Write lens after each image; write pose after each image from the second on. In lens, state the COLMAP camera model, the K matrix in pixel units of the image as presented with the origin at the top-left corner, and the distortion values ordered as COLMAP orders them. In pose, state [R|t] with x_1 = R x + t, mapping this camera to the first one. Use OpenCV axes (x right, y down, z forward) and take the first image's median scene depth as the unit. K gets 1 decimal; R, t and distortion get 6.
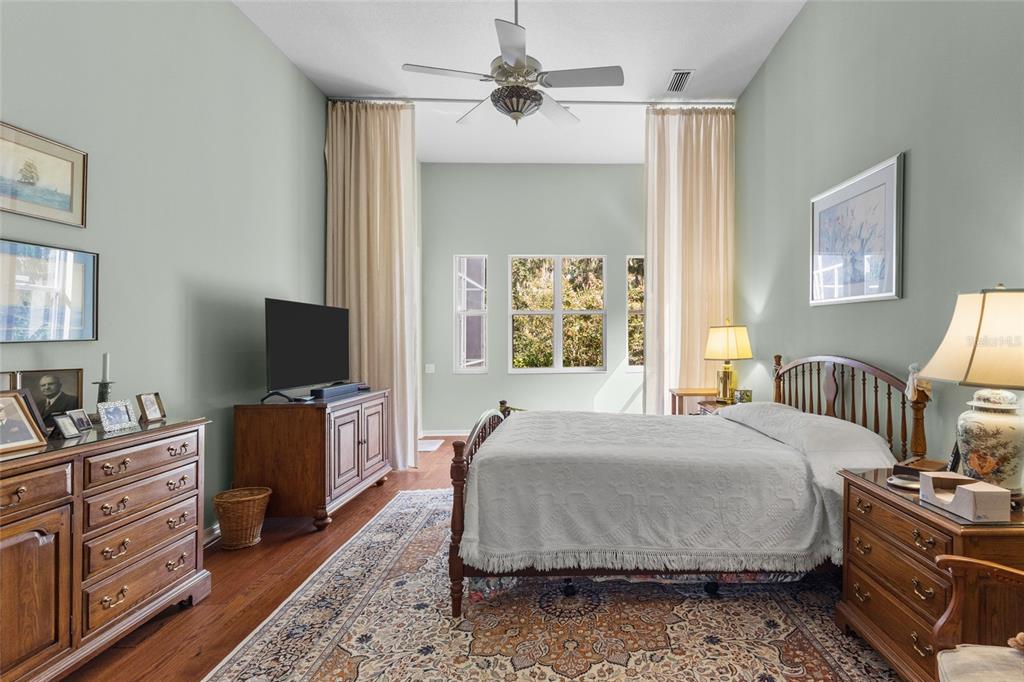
lens RADIAL K [[530.5, 0, 512.2], [0, 530.5, 347.3], [0, 0, 1]] dist [0.006761, 0.001289]
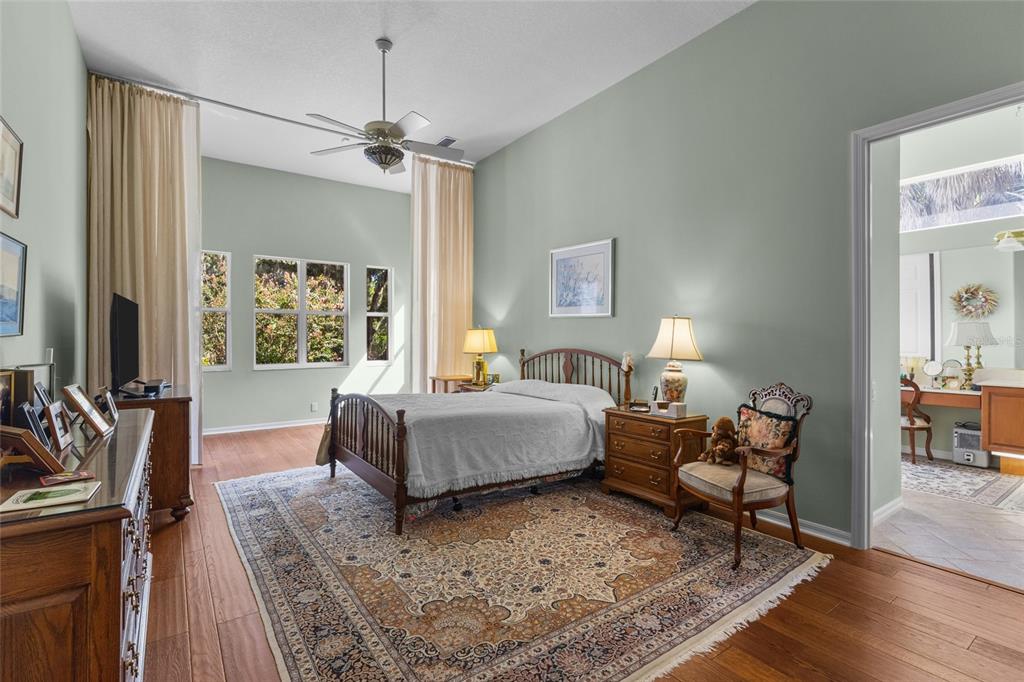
lens RADIAL K [[470.9, 0, 509.5], [0, 470.9, 338.0], [0, 0, 1]] dist [0.003366, 0.000681]
pose [[0.842463, 0.007404, 0.538703, -0.503748], [0.000397, 0.999897, -0.014363, 0.004902], [-0.538753, 0.012314, 0.842374, -0.197779]]
